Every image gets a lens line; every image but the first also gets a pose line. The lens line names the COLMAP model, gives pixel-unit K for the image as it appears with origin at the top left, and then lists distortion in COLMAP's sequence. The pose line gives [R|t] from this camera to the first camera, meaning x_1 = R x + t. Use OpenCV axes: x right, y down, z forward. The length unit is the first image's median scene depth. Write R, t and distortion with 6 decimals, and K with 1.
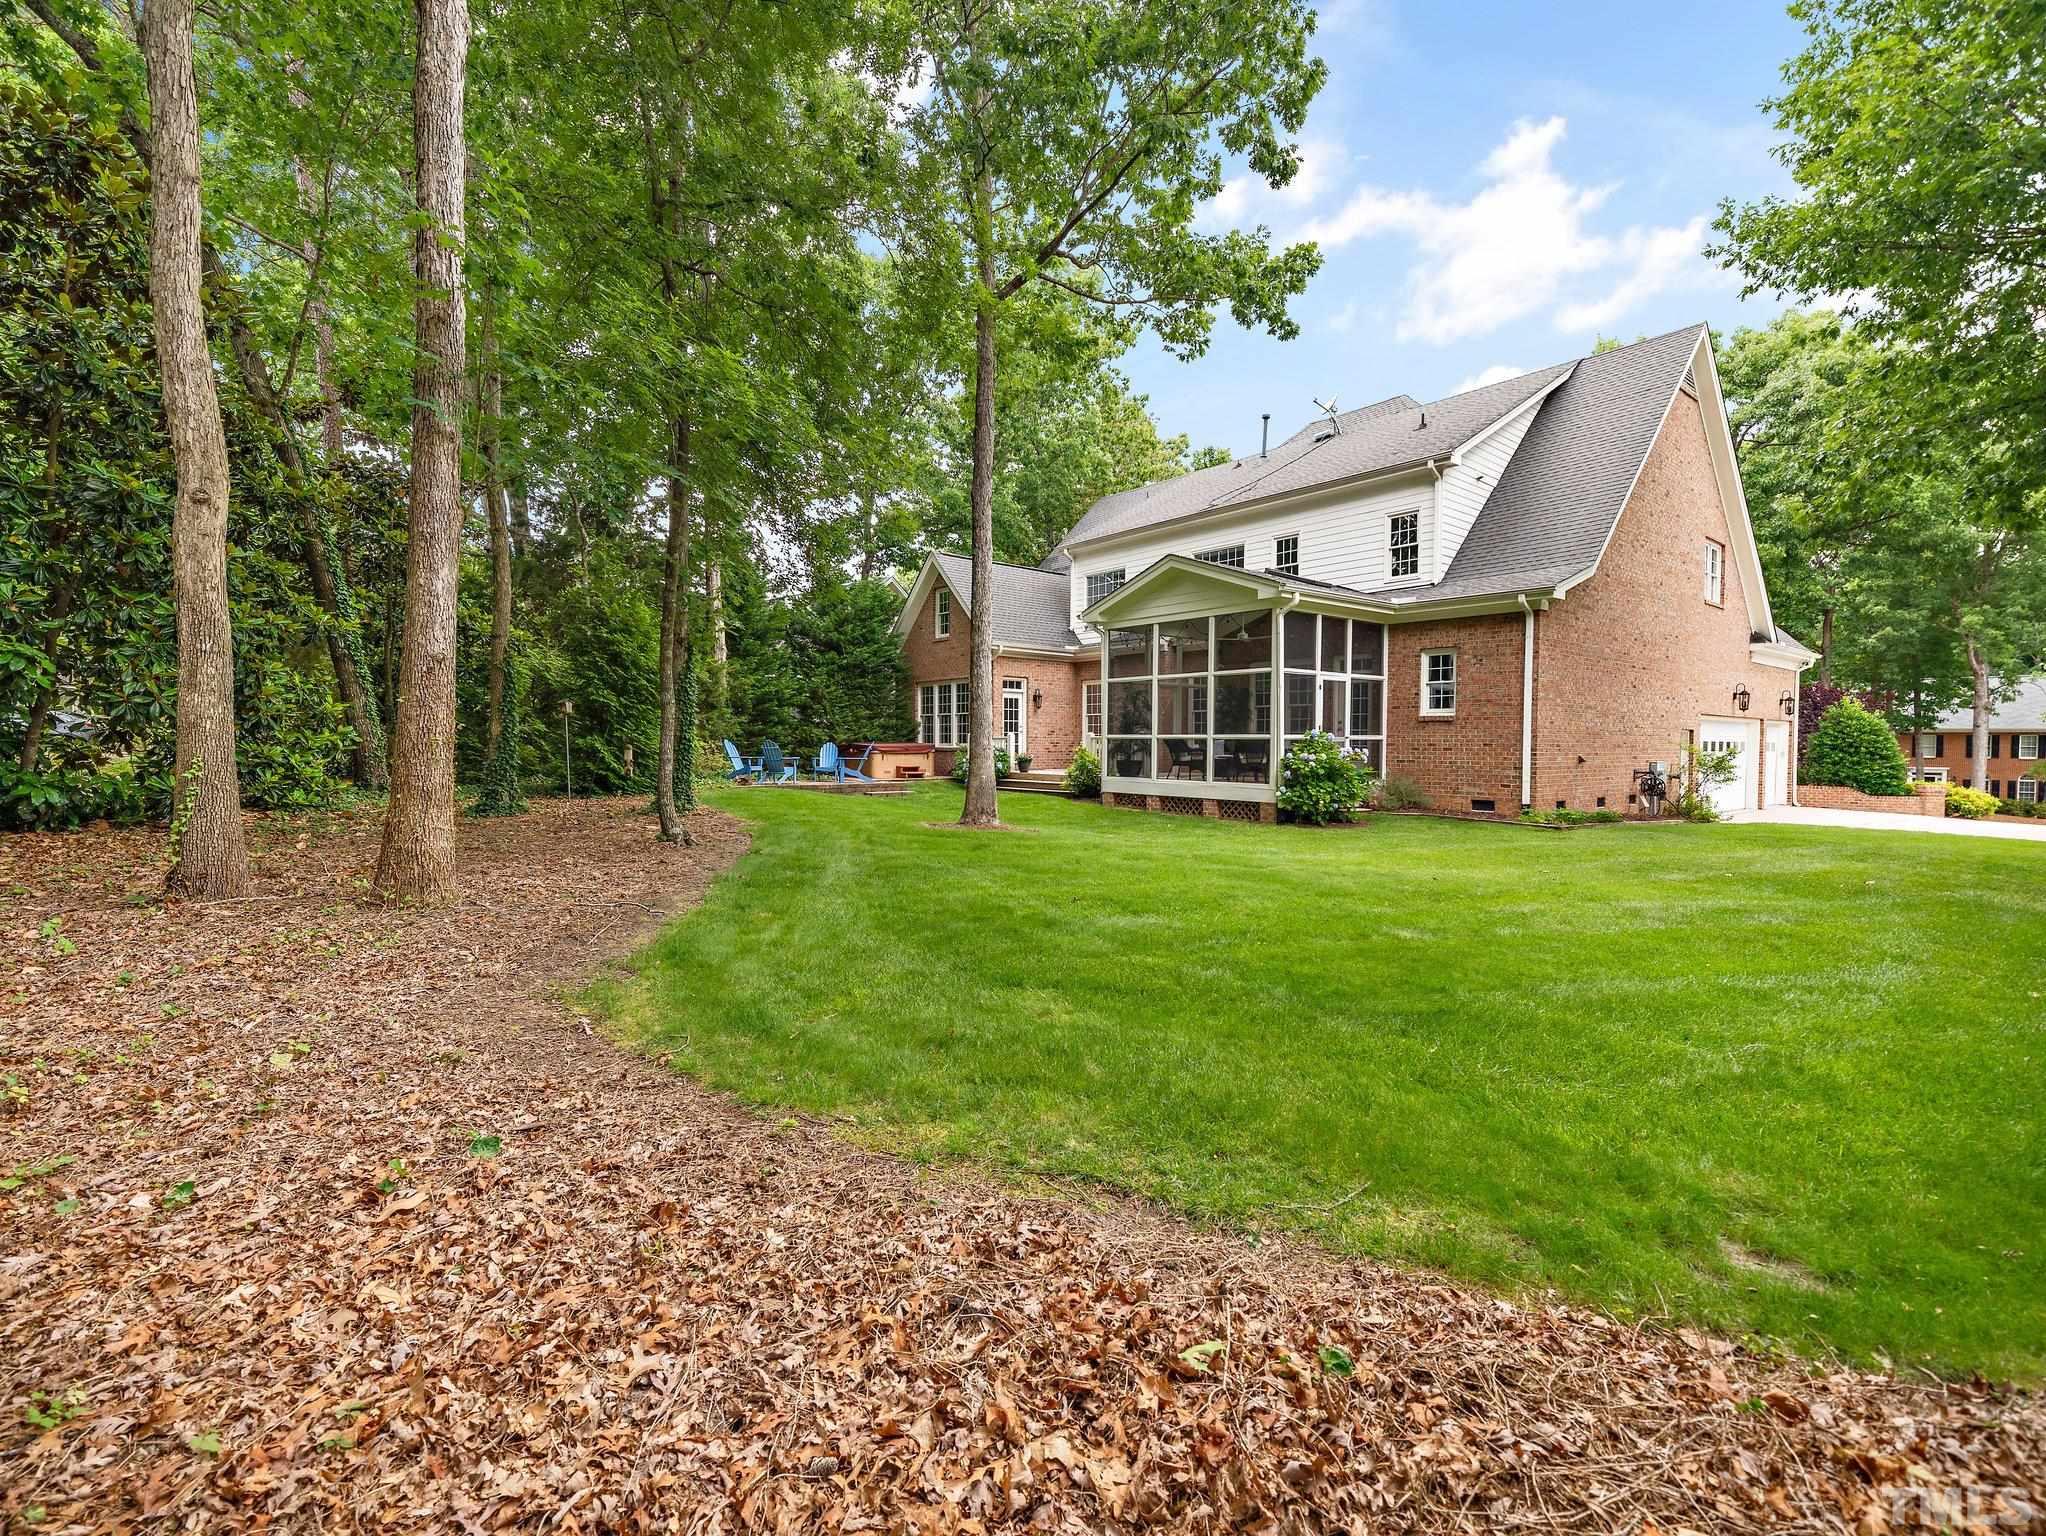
lens RADIAL K [[829.2, 0, 1029.7], [0, 829.2, 771.5], [0, 0, 1]] dist [0.000056, 0.000022]
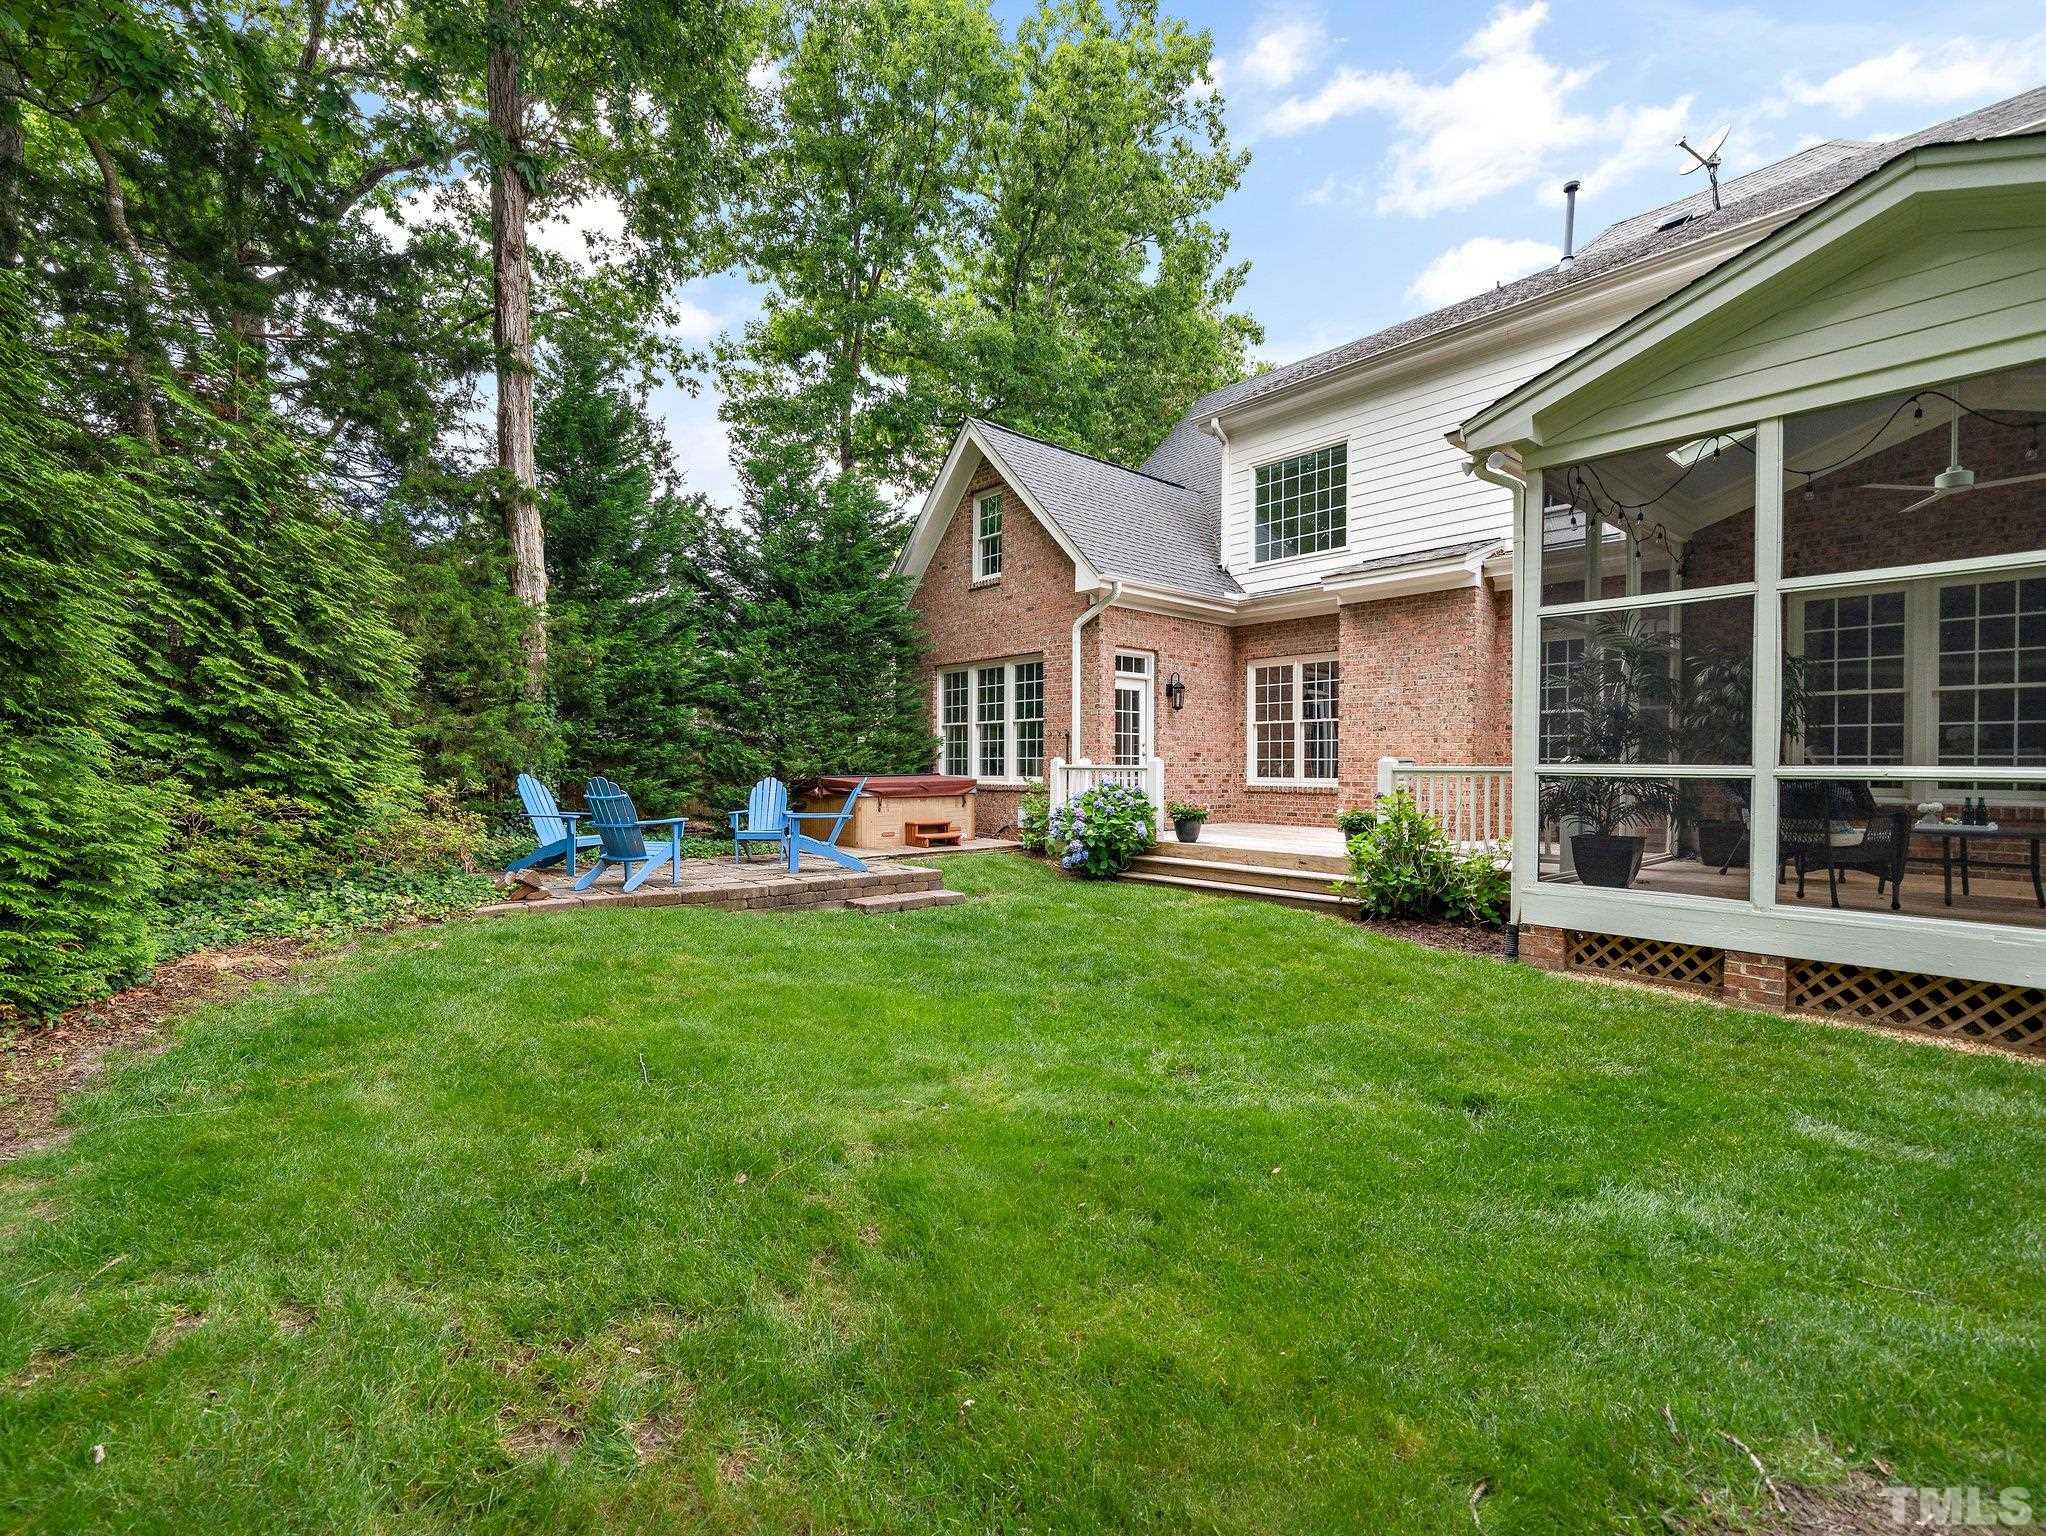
lens RADIAL K [[829.2, 0, 1018.2], [0, 829.2, 765.2], [0, 0, 1]] dist [0.000056, 0.000022]
pose [[0.999704, -0.001717, 0.024266, -0.102289], [0.002516, 0.999454, -0.032949, -0.024332], [-0.024196, 0.033000, 0.999162, 0.481582]]
